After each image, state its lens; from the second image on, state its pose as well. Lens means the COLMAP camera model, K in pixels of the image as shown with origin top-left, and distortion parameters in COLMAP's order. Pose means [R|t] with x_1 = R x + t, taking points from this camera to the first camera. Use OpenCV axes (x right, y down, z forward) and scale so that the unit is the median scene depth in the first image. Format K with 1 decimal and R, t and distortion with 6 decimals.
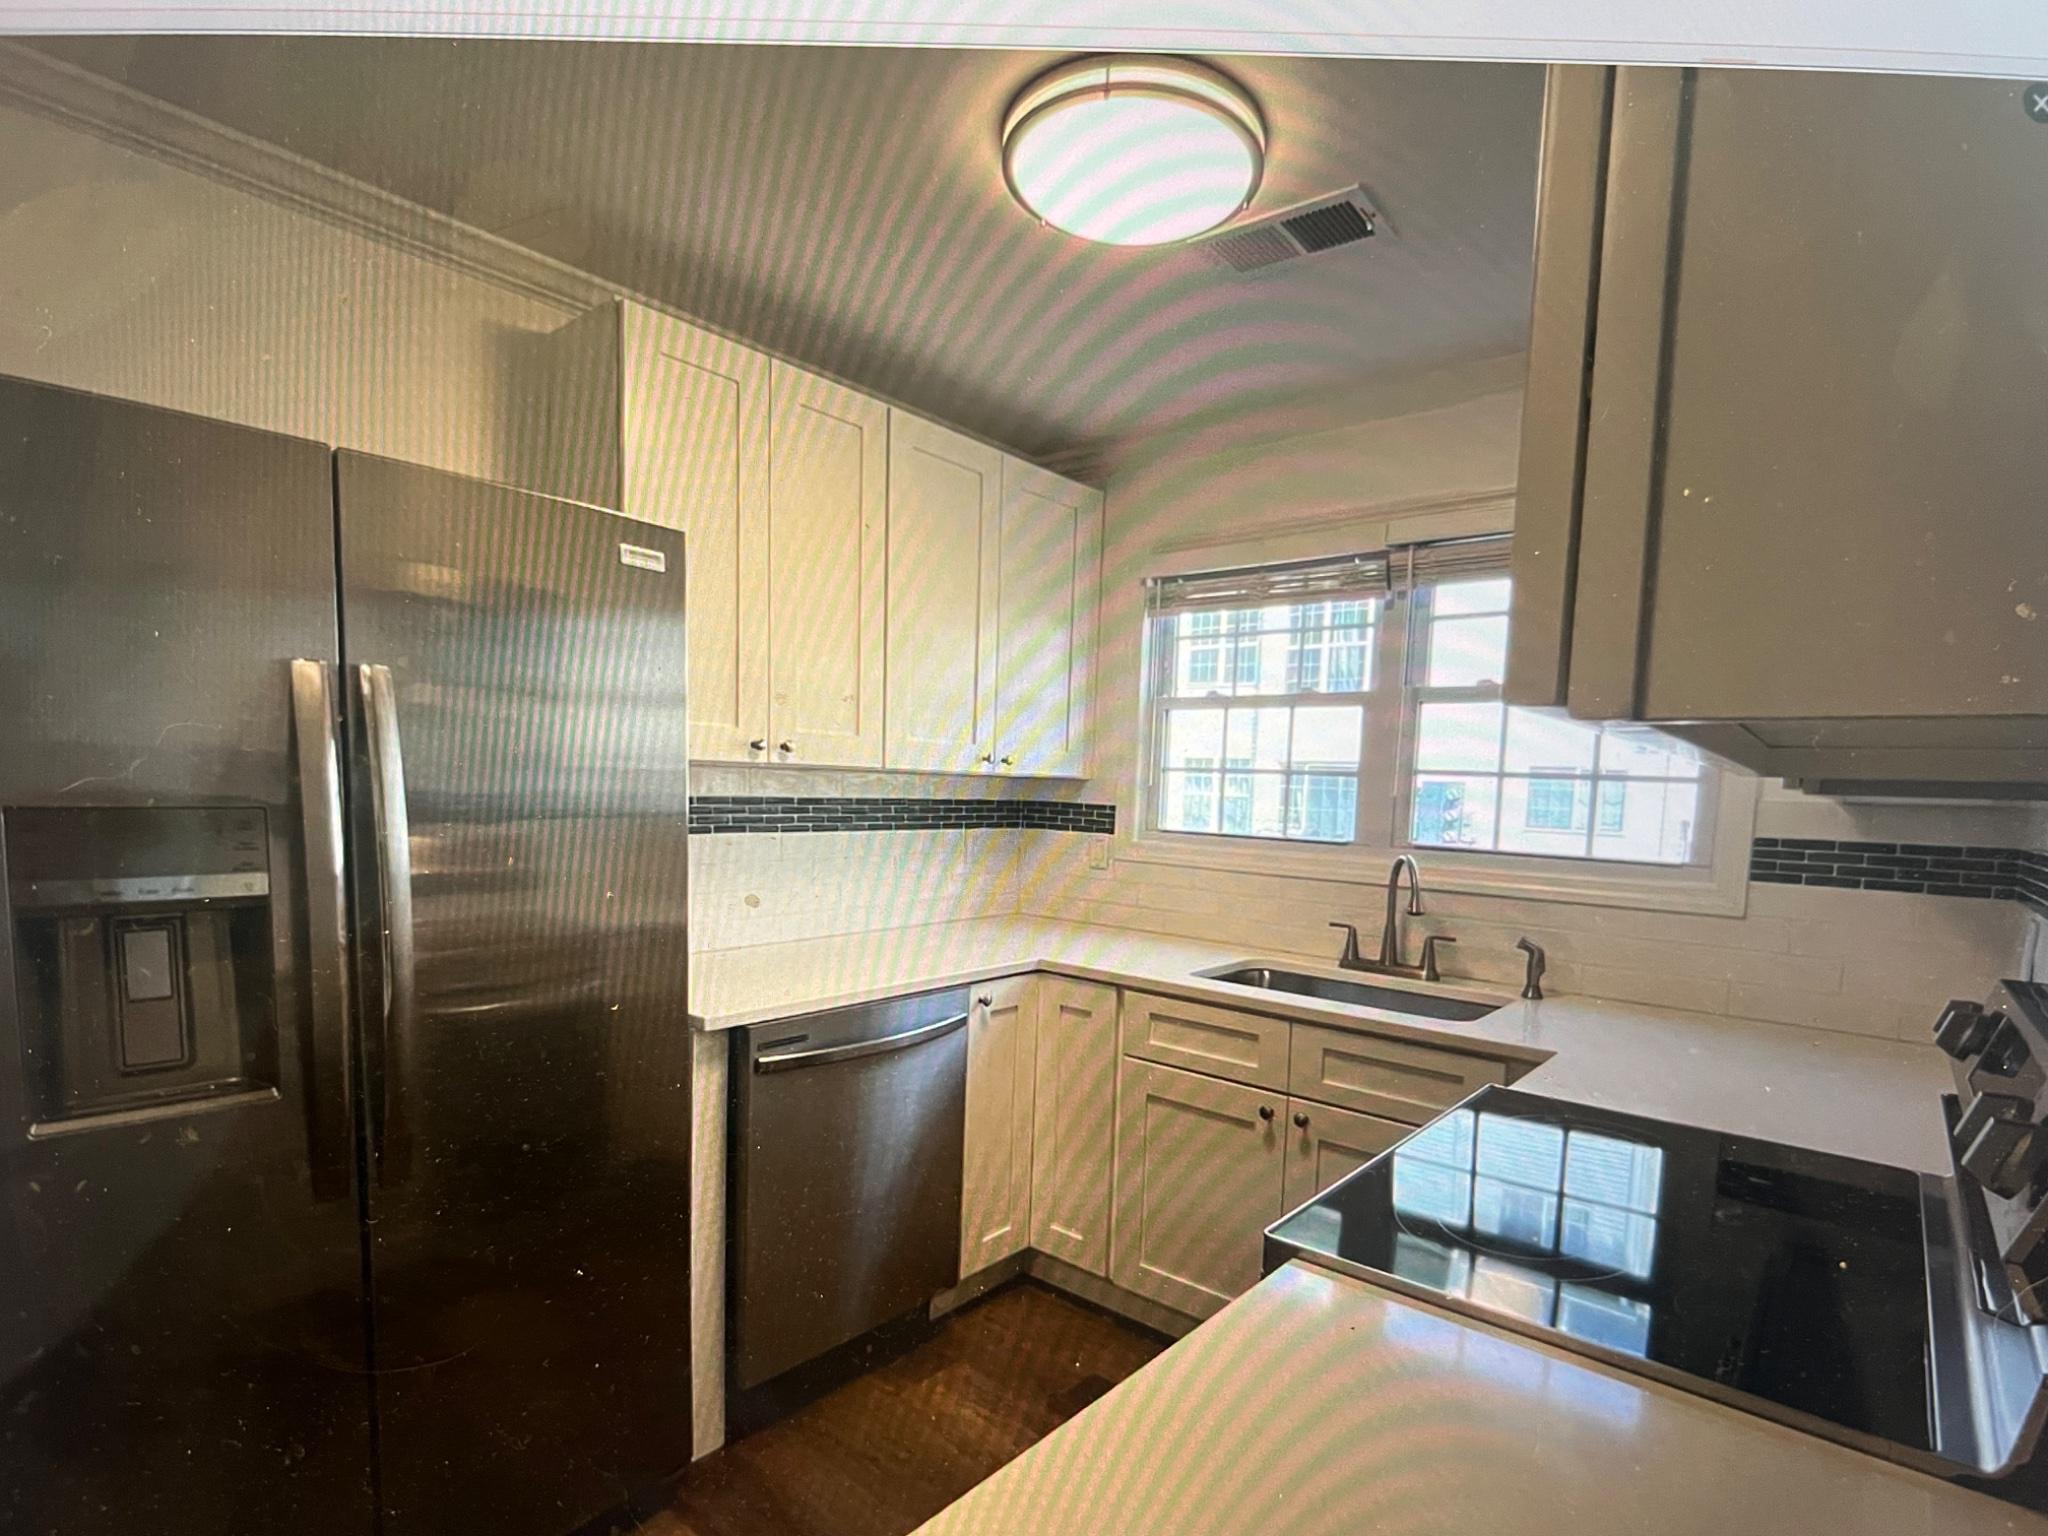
lens RADIAL K [[1006.9, 0, 1037.5], [0, 1006.9, 871.2], [0, 0, 1]] dist [-0.002434, 0.000188]
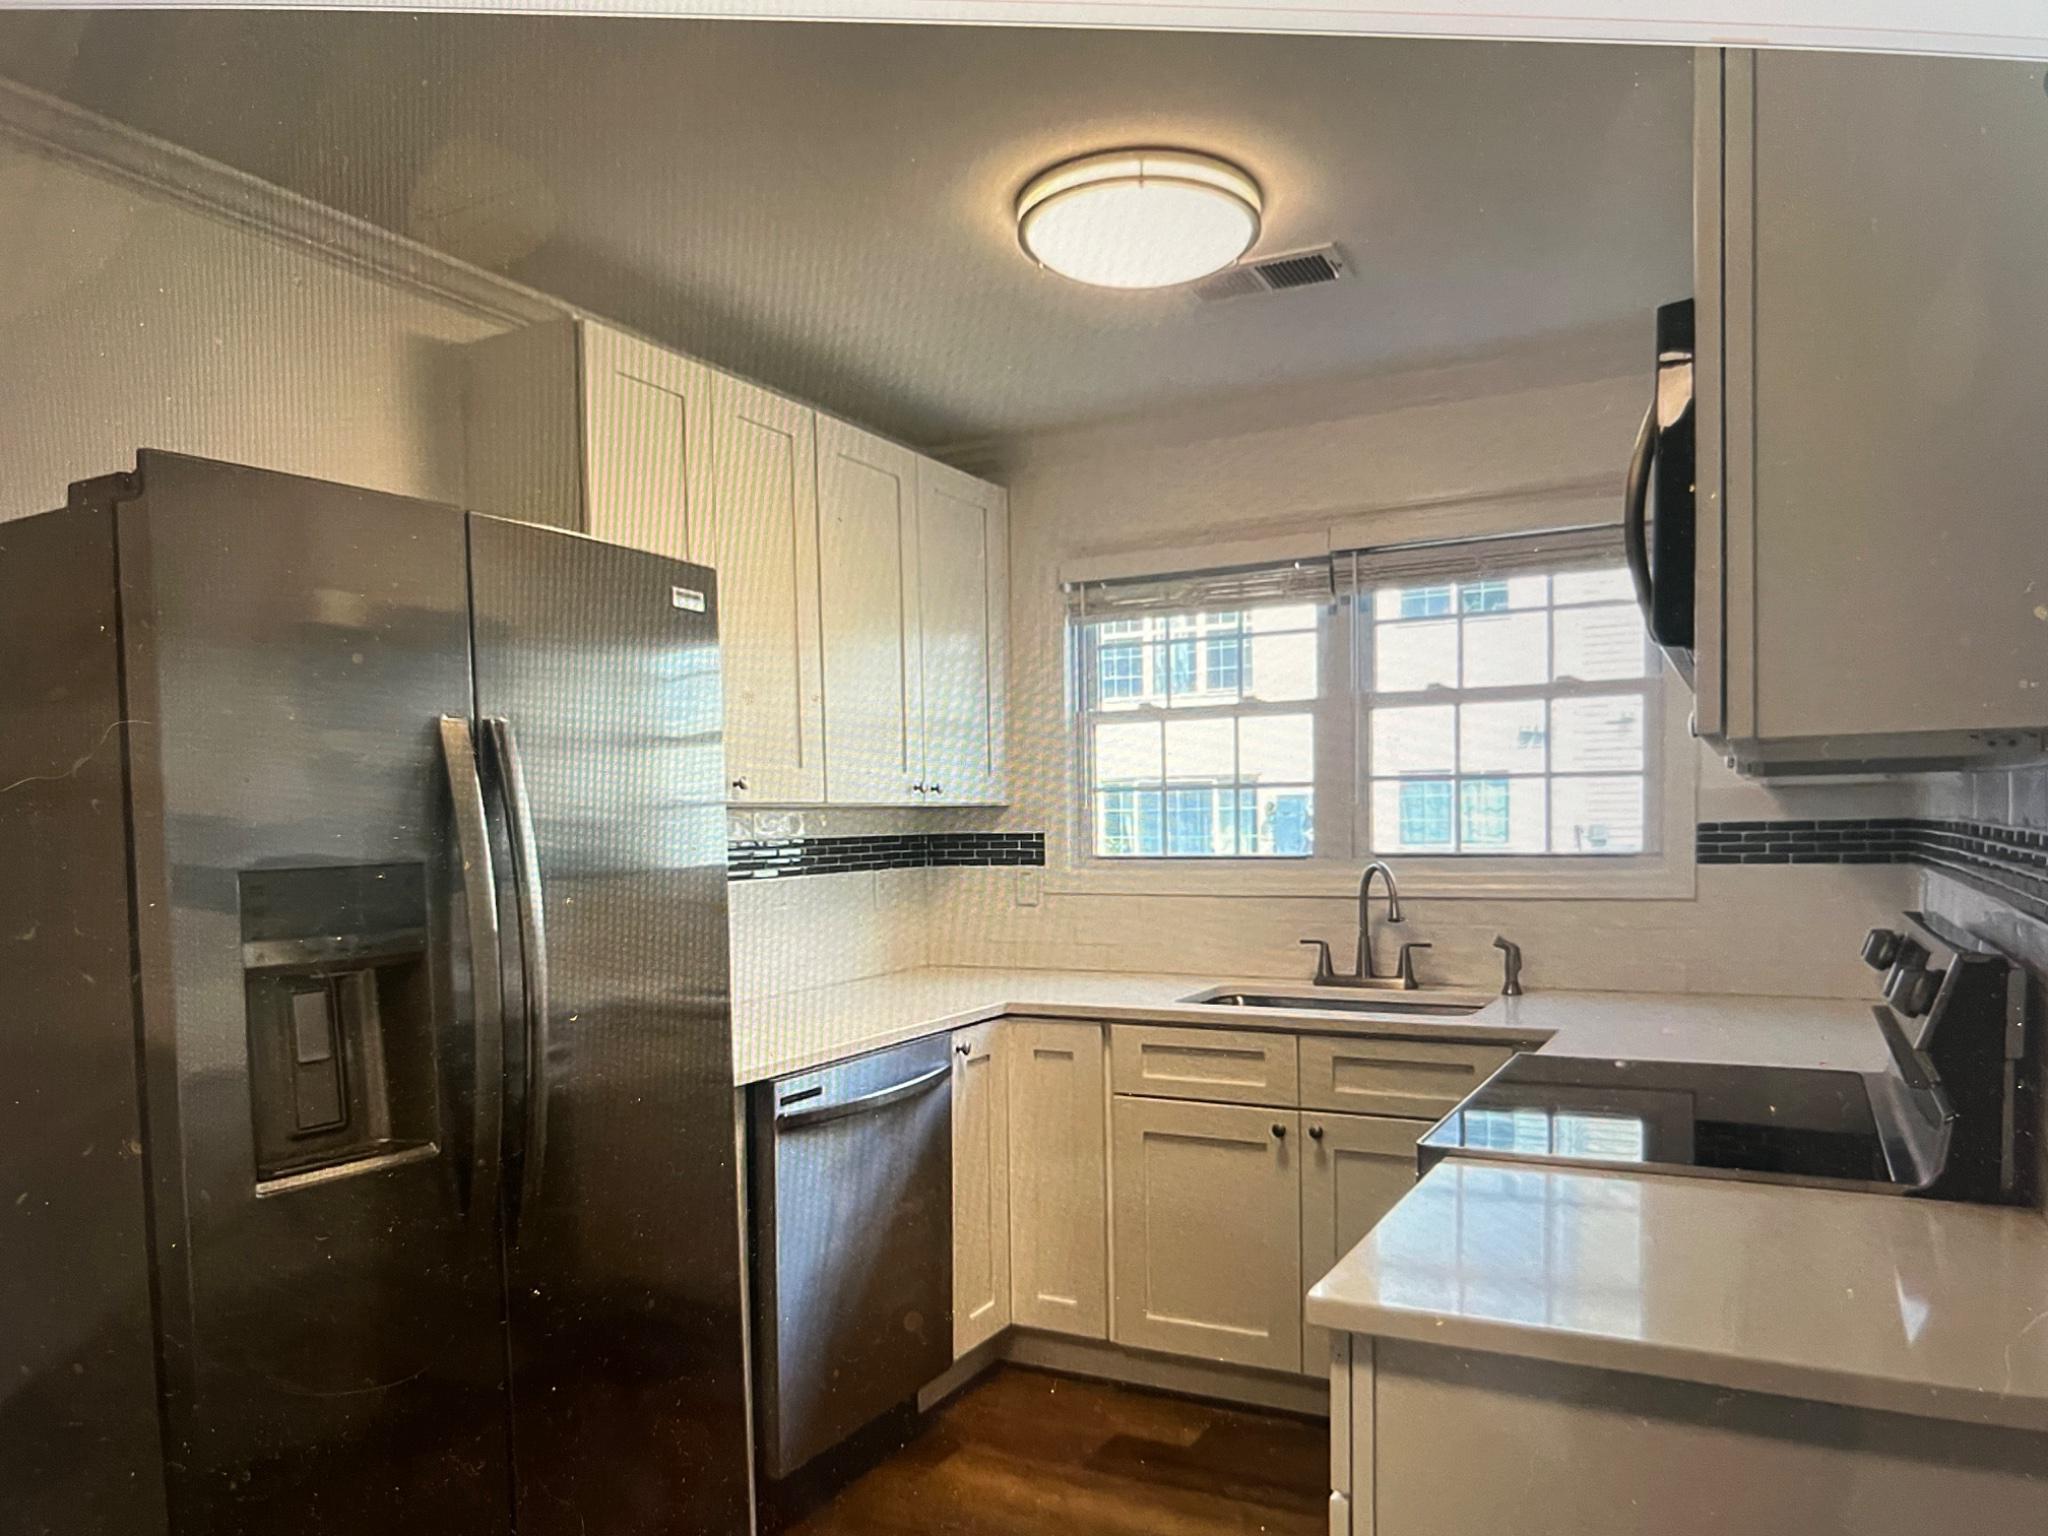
lens RADIAL K [[1376.4, 0, 1022.4], [0, 1376.4, 879.1], [0, 0, 1]] dist [0.007889, 0.000611]
pose [[0.977652, -0.060612, 0.201303, -0.238131], [0.069470, 0.996889, -0.037229, 0.024679], [-0.198421, 0.050381, 0.978821, -0.241795]]
